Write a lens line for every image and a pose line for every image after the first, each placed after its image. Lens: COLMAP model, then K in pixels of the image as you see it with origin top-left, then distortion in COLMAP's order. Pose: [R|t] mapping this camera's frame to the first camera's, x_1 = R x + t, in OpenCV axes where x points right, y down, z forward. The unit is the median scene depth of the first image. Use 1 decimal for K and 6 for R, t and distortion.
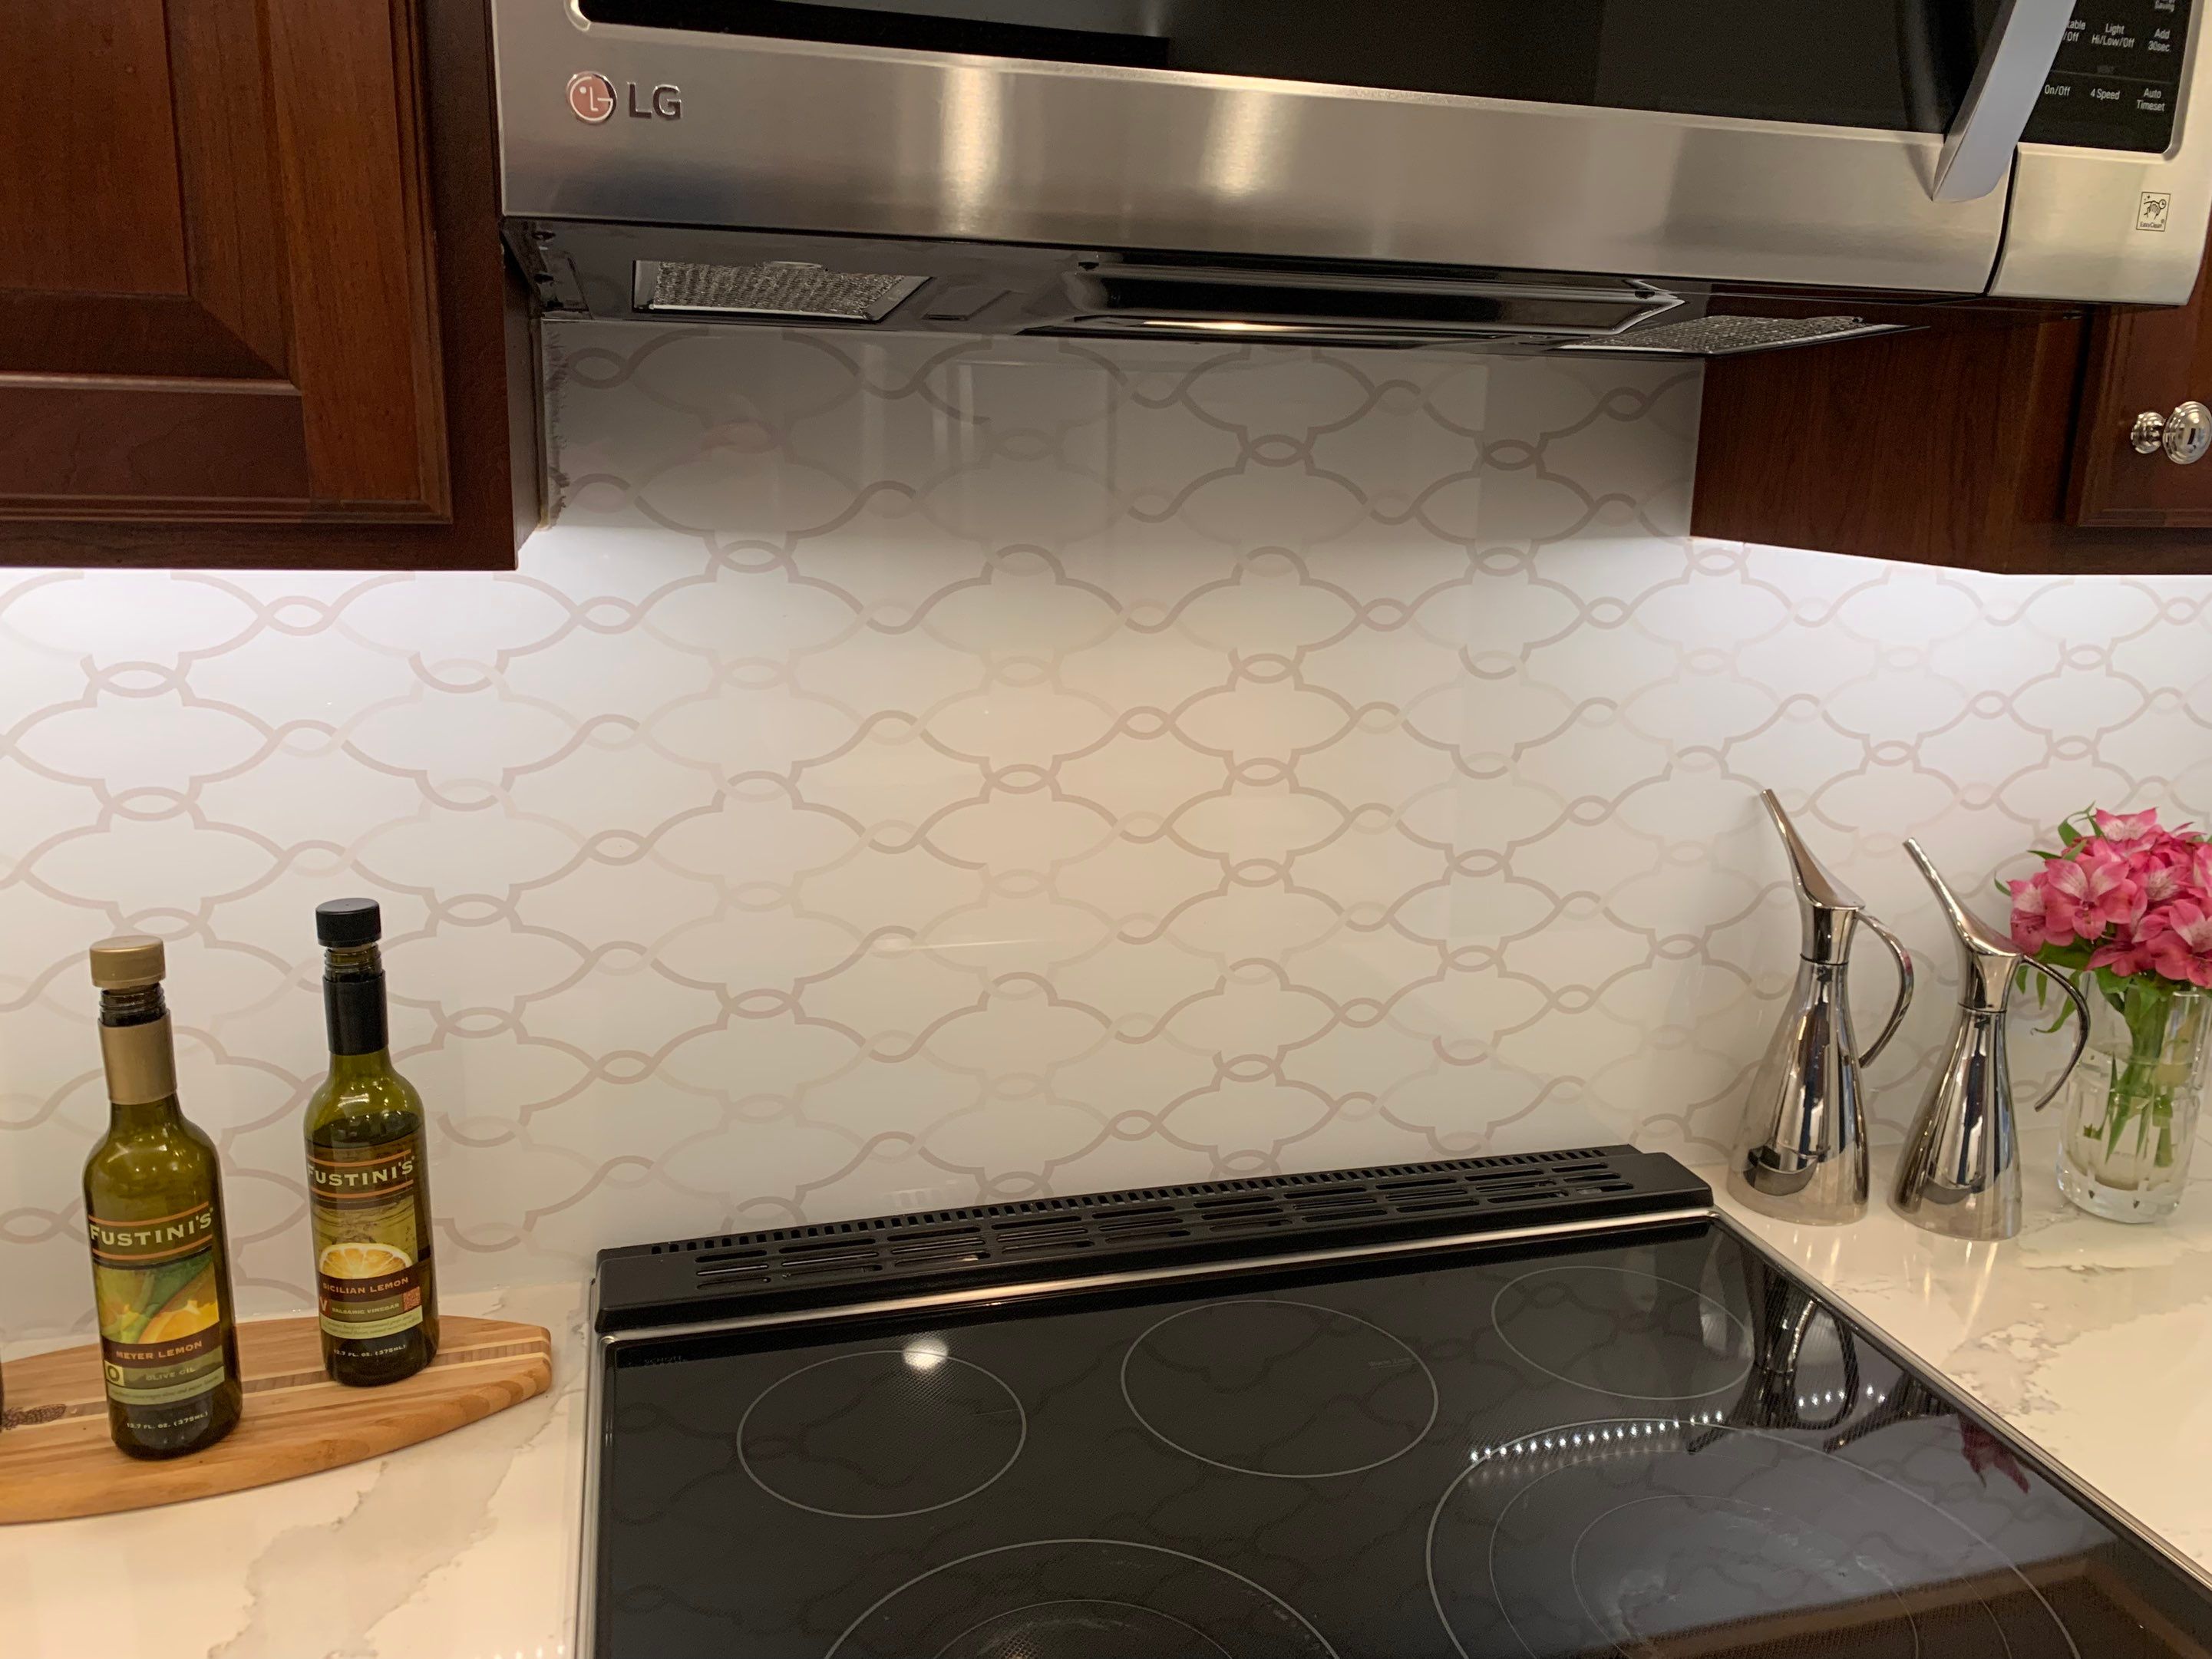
lens RADIAL K [[1688.1, 0, 1103.5], [0, 1688.1, 807.3], [0, 0, 1]] dist [0.031059, -0.040668]
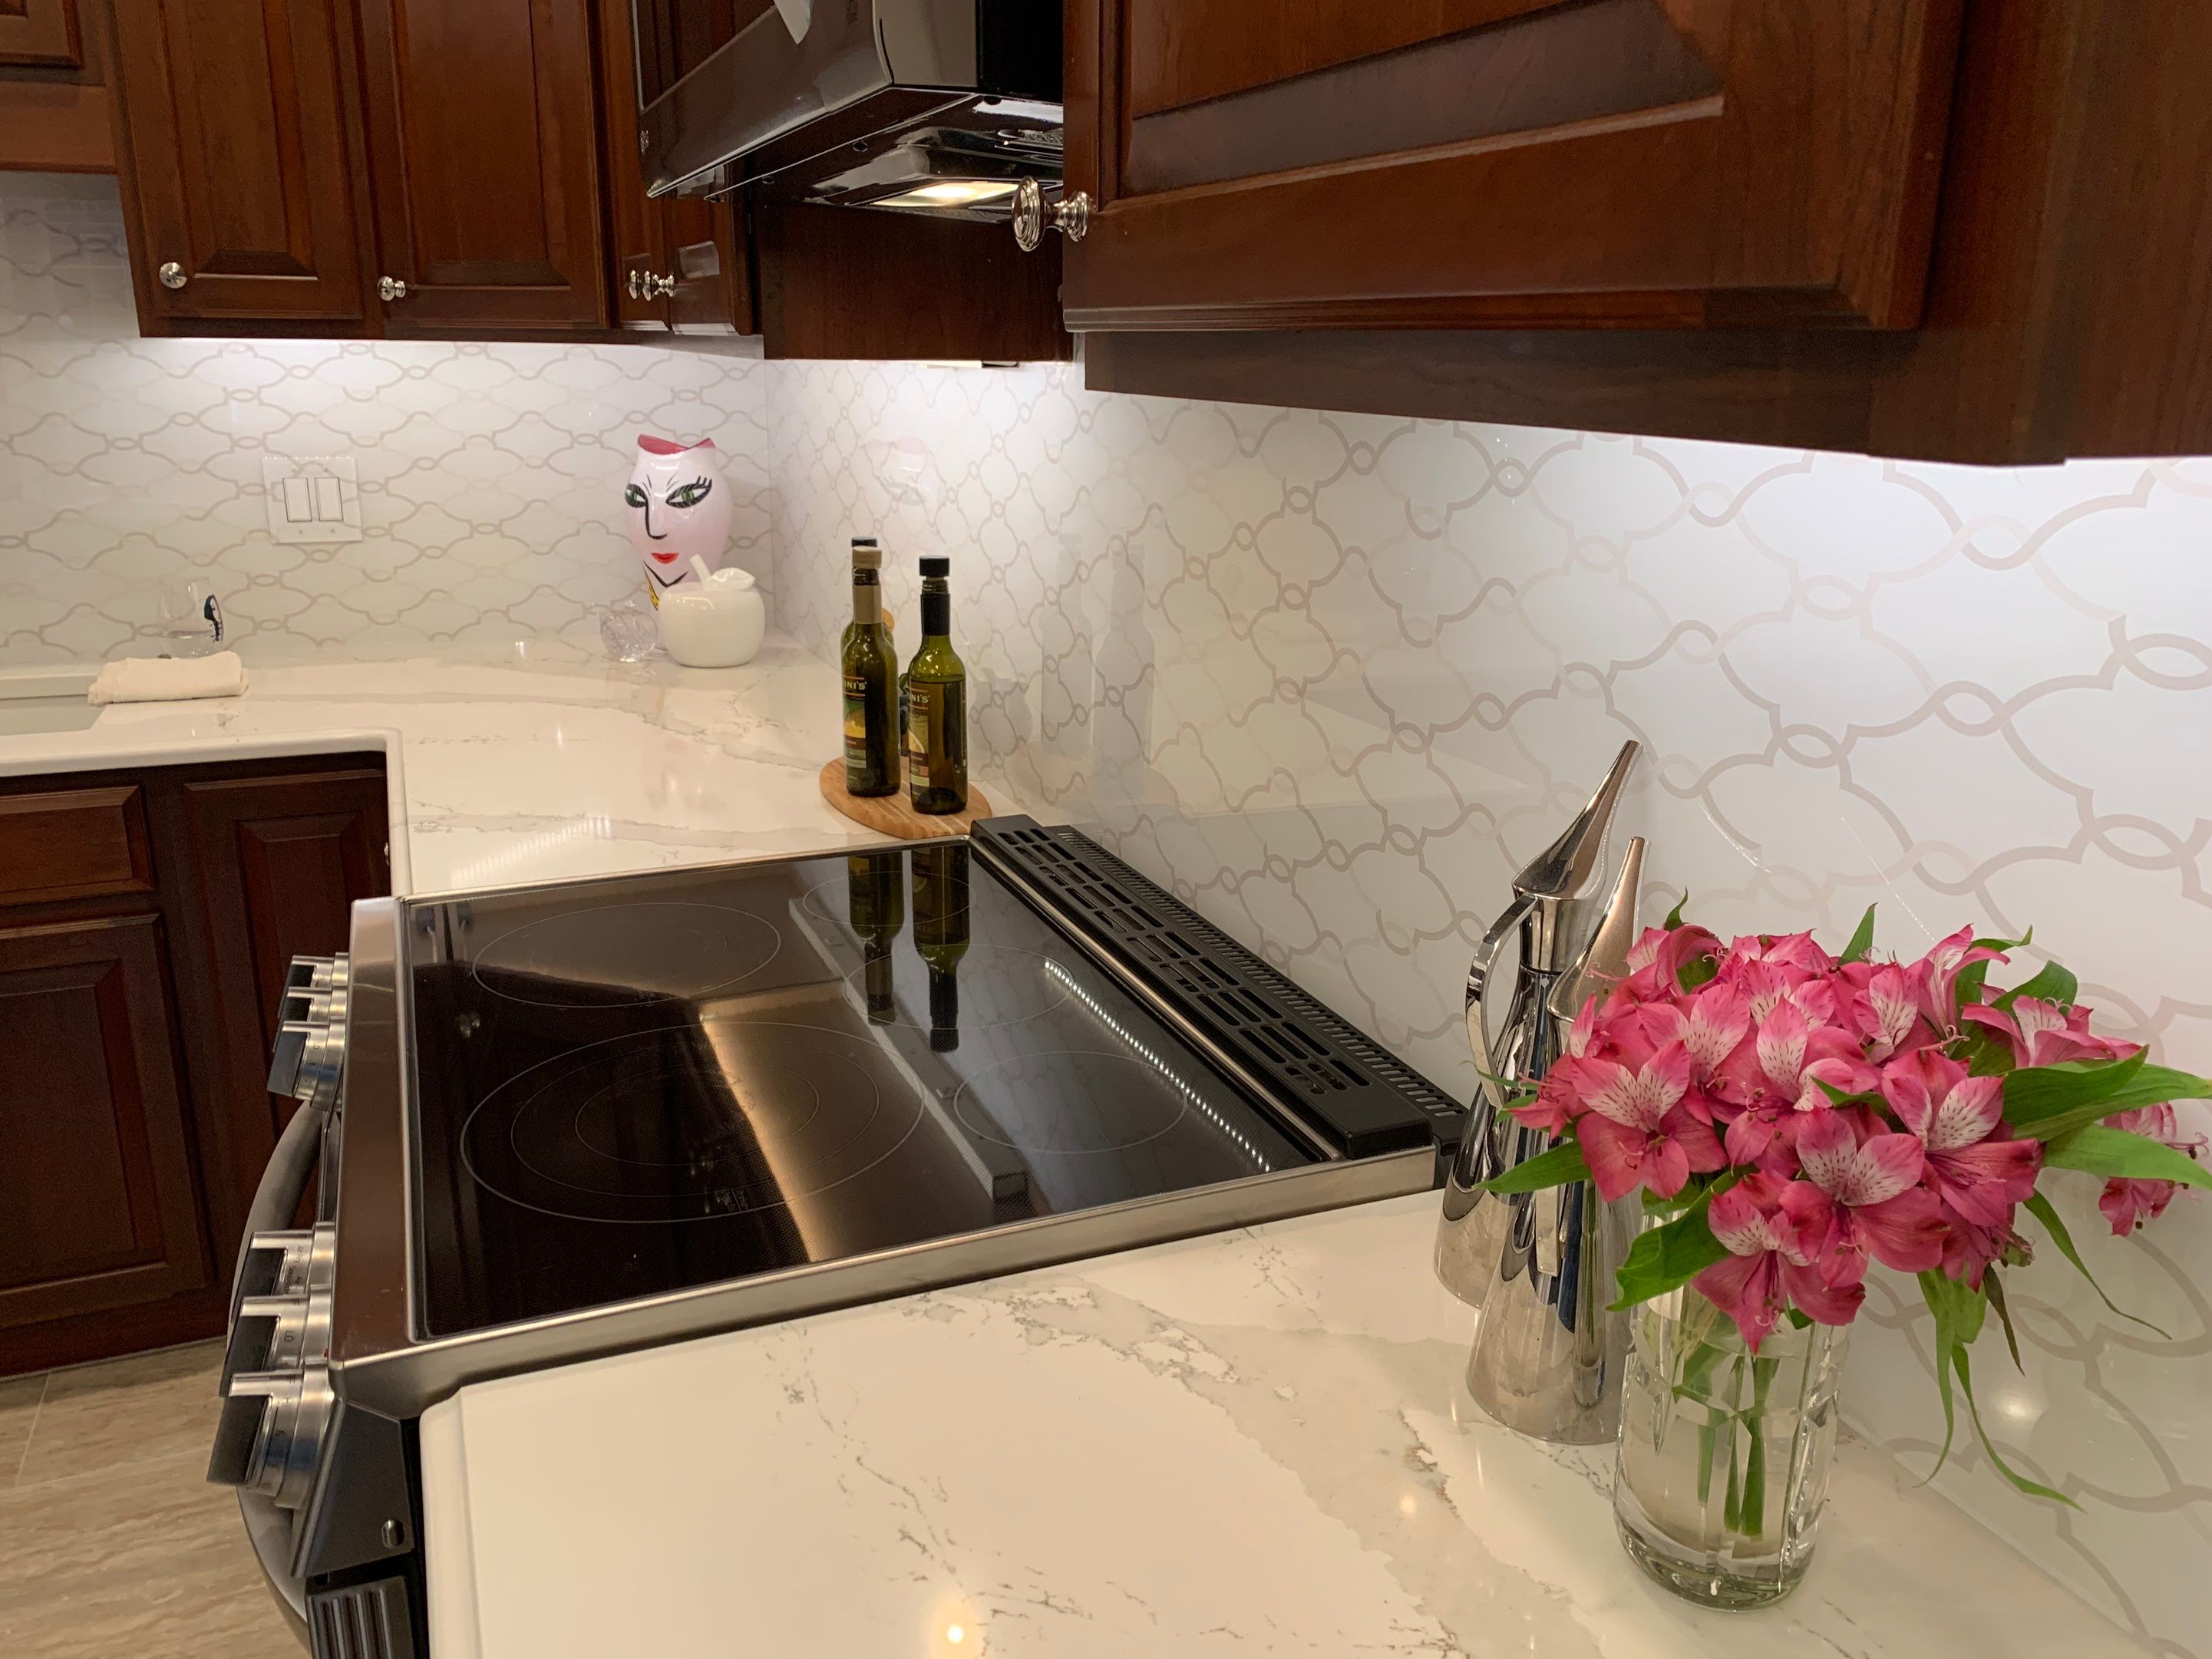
lens RADIAL K [[1688.1, 0, 1105.7], [0, 1688.1, 793.4], [0, 0, 1]] dist [0.031059, -0.040668]
pose [[0.123638, 0.233855, -0.964378, 1.237613], [-0.233430, 0.951418, 0.200785, -0.095513], [0.964481, 0.200290, 0.172220, 0.758385]]
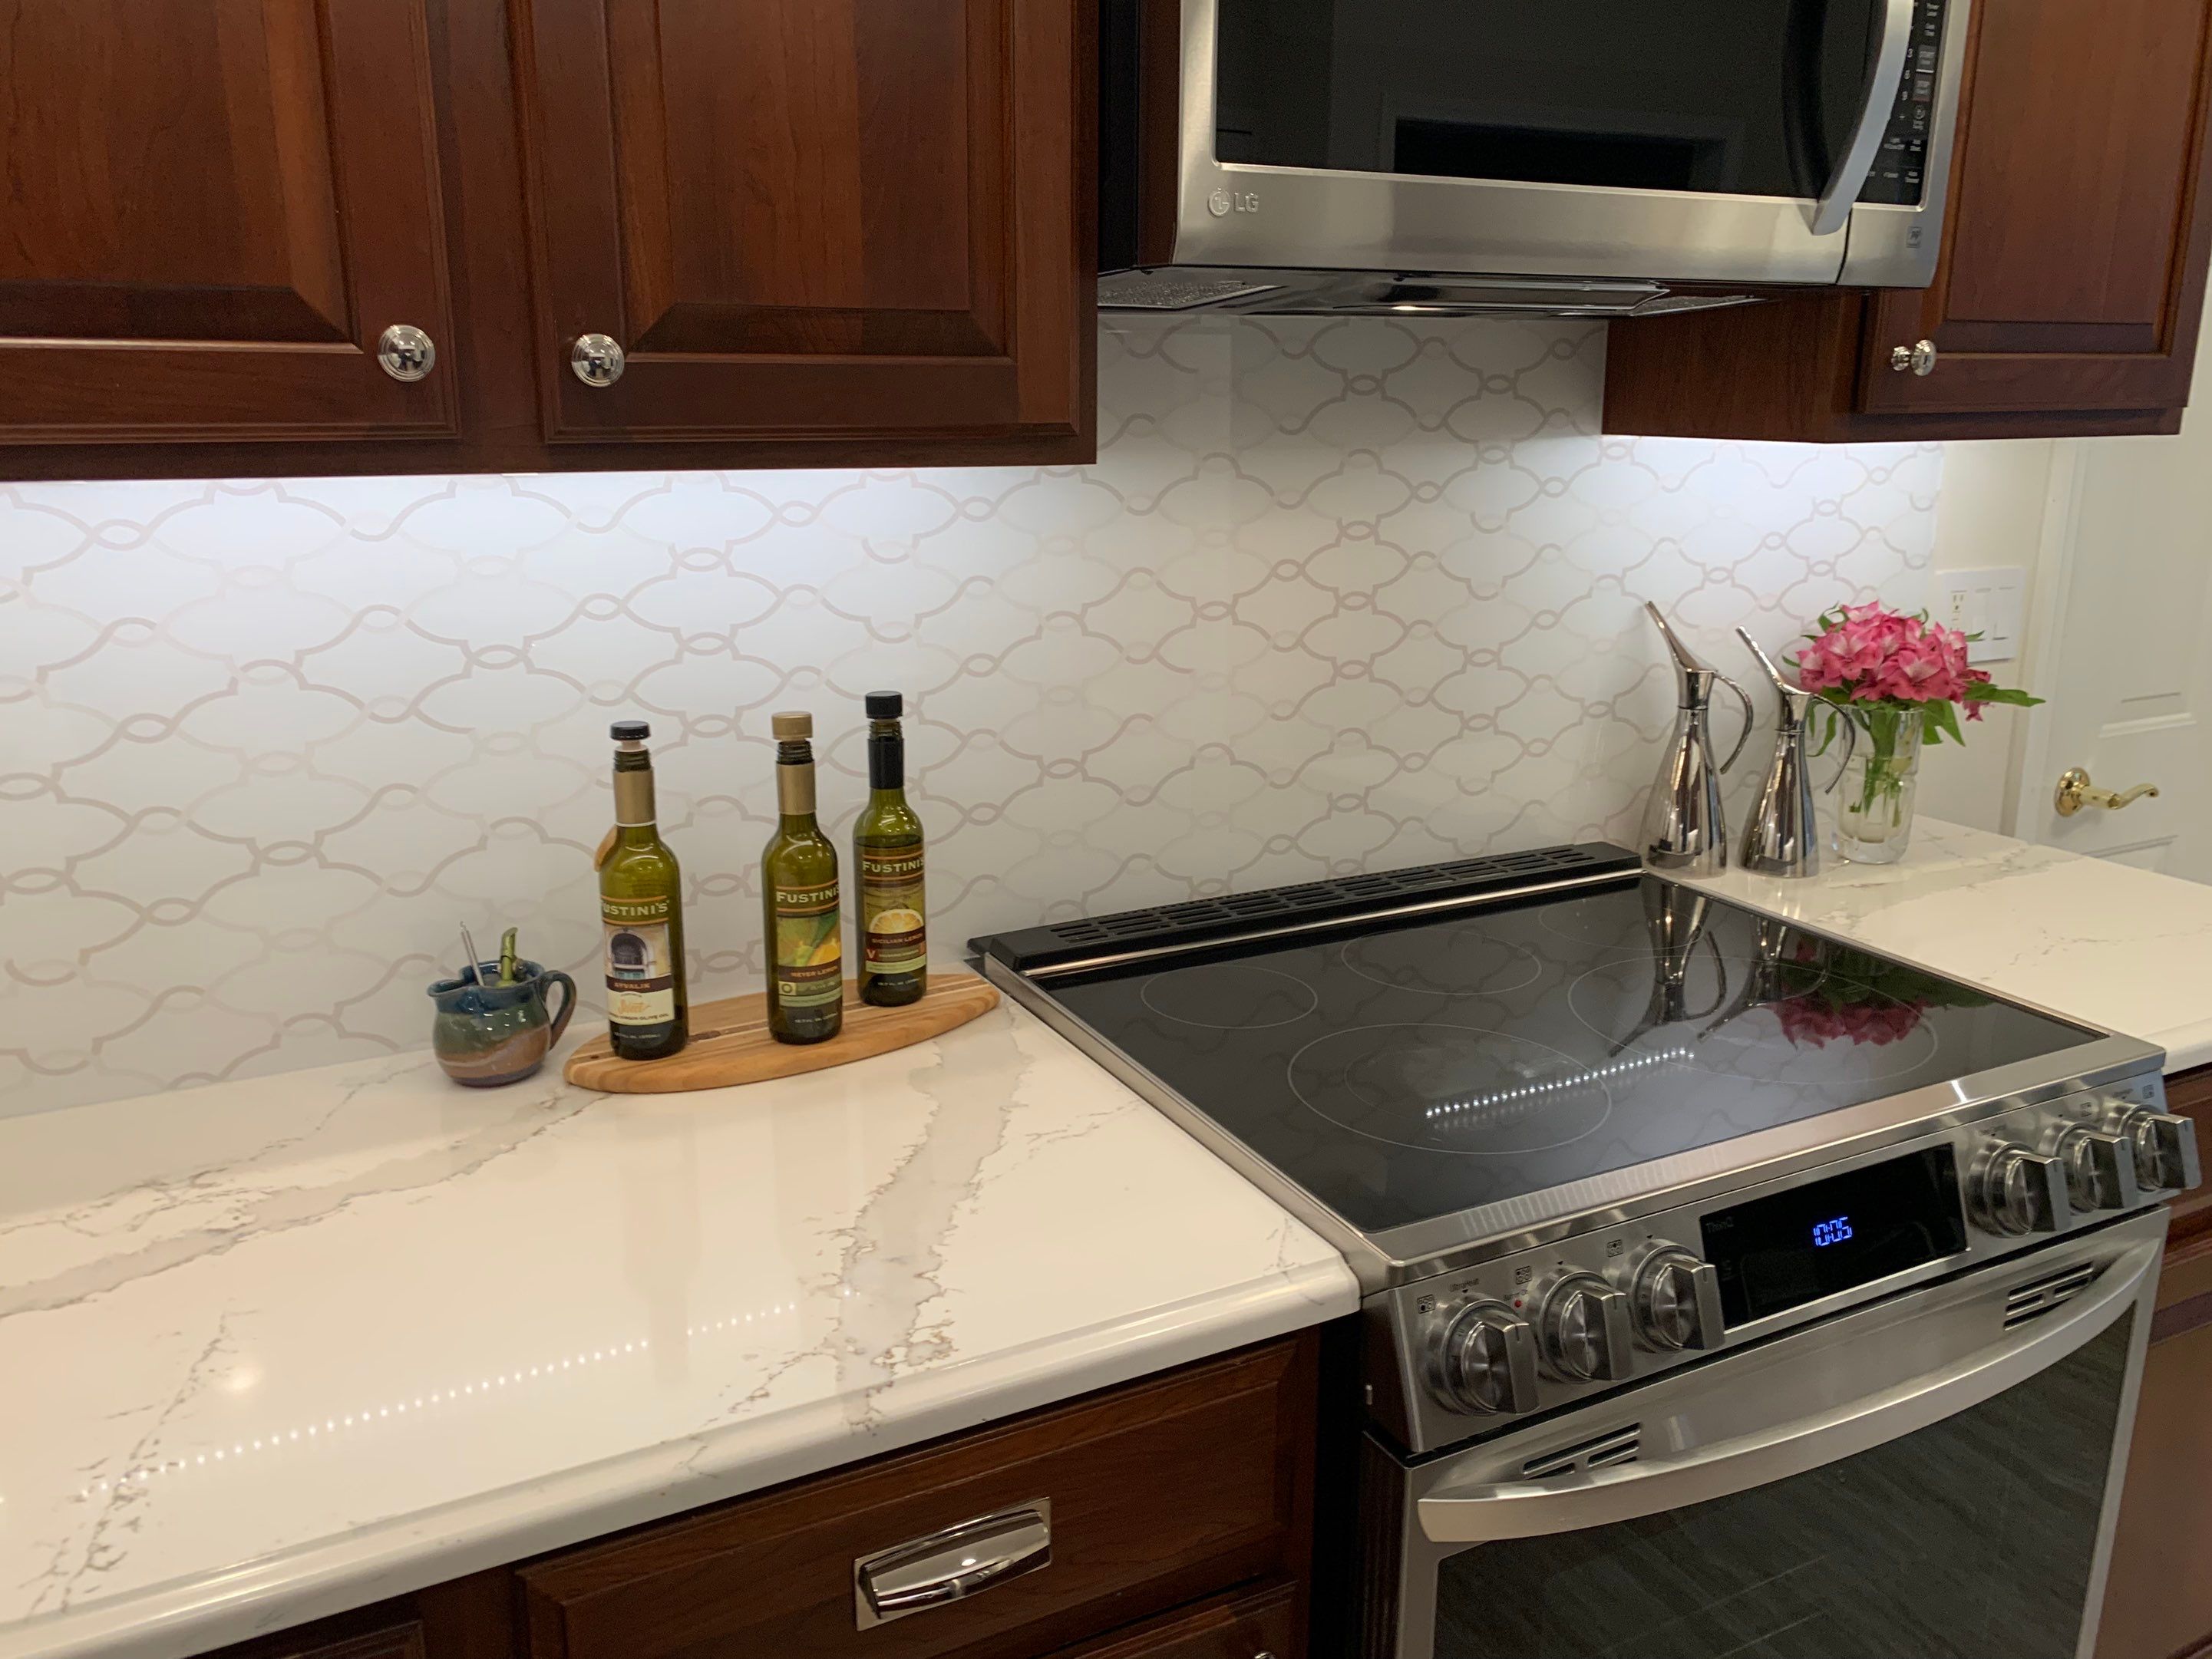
lens RADIAL K [[1688.1, 0, 1055.0], [0, 1688.1, 801.0], [0, 0, 1]] dist [0.031059, -0.040668]
pose [[0.982564, -0.071545, 0.171606, -0.468962], [0.067640, 0.997303, 0.028504, 0.102520], [-0.173182, -0.016400, 0.984753, -0.472262]]
